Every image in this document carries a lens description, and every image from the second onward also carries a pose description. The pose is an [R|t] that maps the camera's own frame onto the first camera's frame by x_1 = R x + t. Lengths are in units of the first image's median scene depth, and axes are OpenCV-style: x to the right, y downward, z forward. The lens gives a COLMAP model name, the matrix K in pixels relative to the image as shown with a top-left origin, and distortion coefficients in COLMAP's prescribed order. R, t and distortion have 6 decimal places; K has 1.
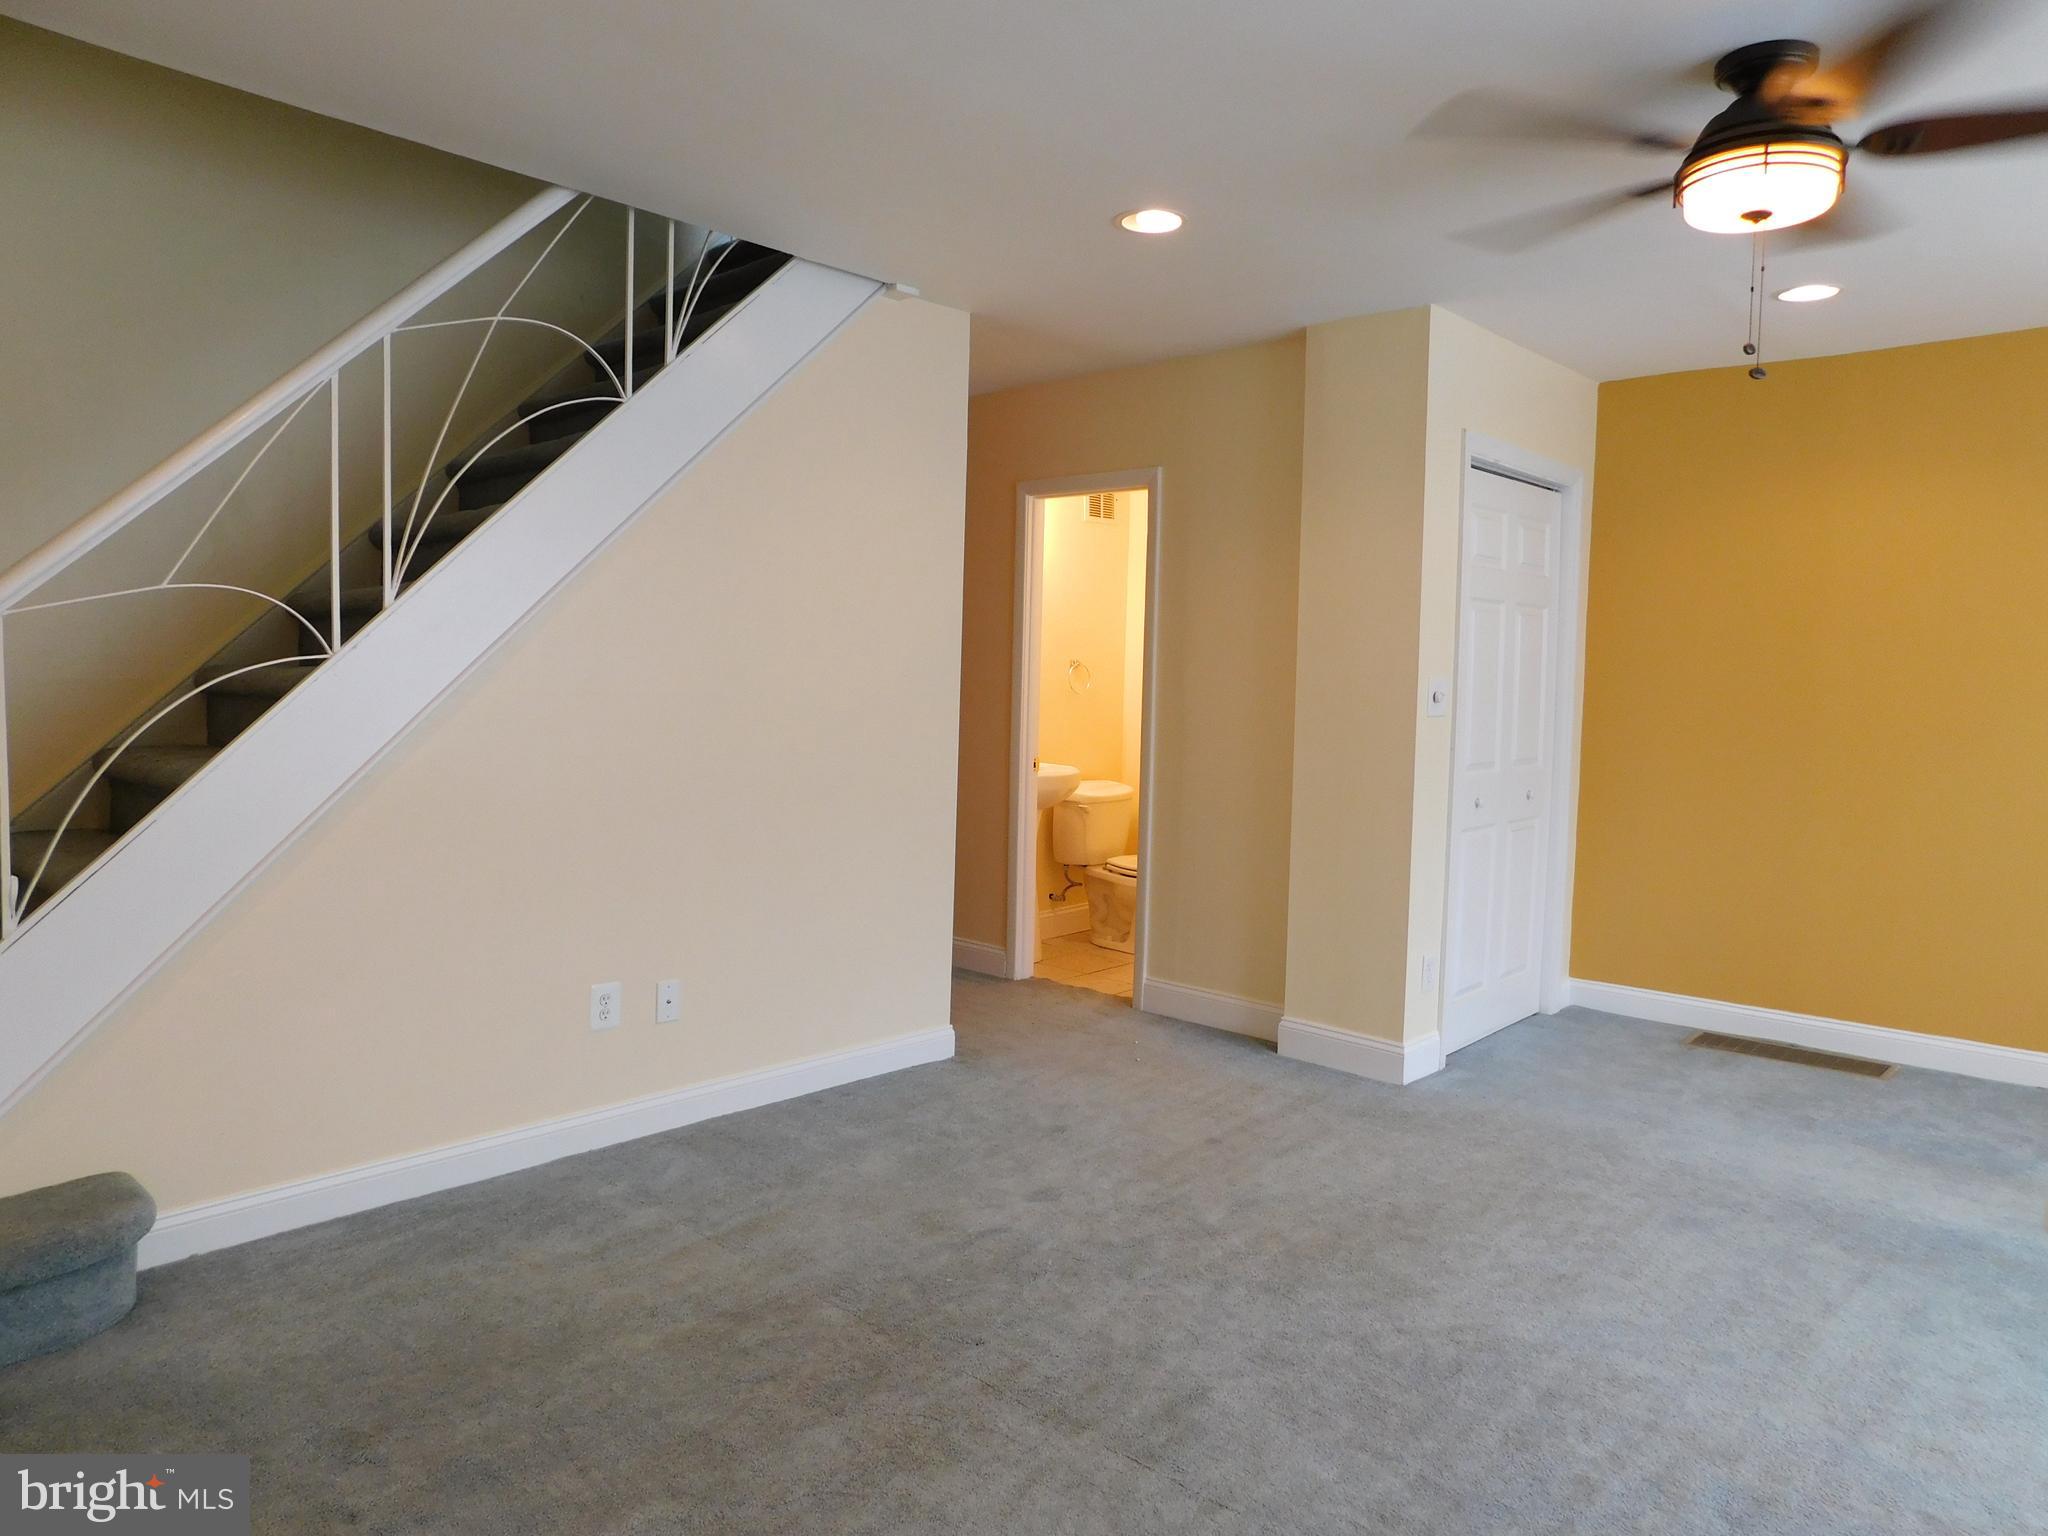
lens RADIAL K [[1357.9, 0, 1031.0], [0, 1357.9, 766.0], [0, 0, 1]] dist [-0.020713, 0.016016]
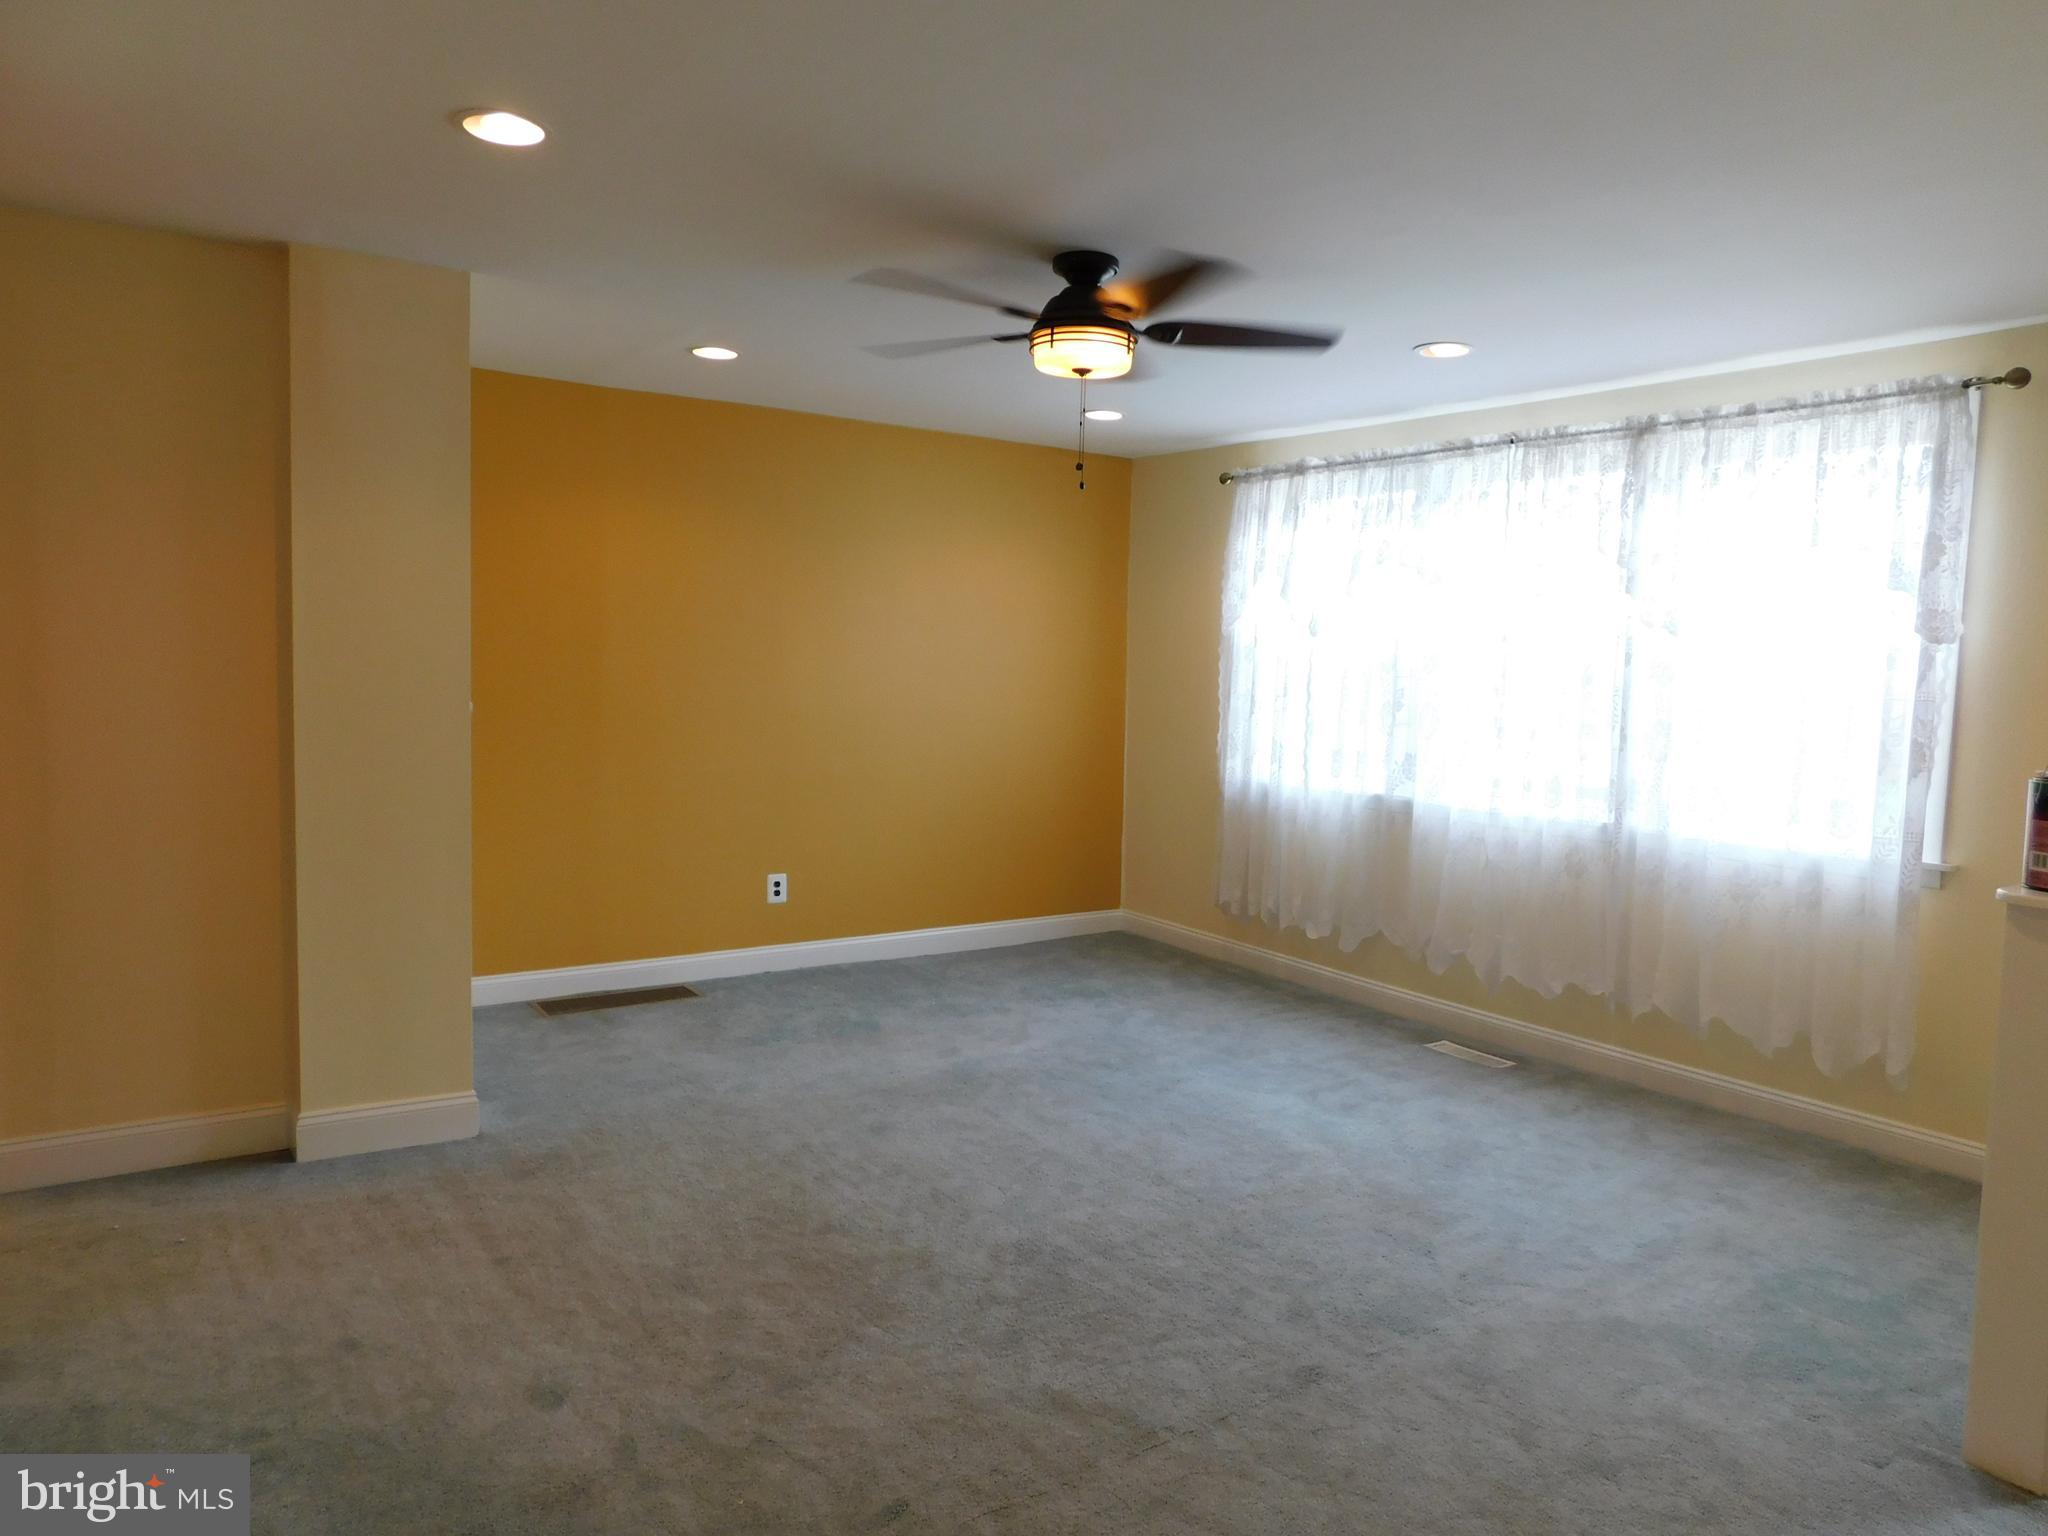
lens RADIAL K [[1357.9, 0, 1029.5], [0, 1357.9, 767.6], [0, 0, 1]] dist [-0.020713, 0.016016]
pose [[0.219060, -0.097215, 0.970856, -0.638906], [0.037483, 0.995128, 0.091188, -0.101095], [-0.974991, 0.016415, 0.221637, 0.544914]]
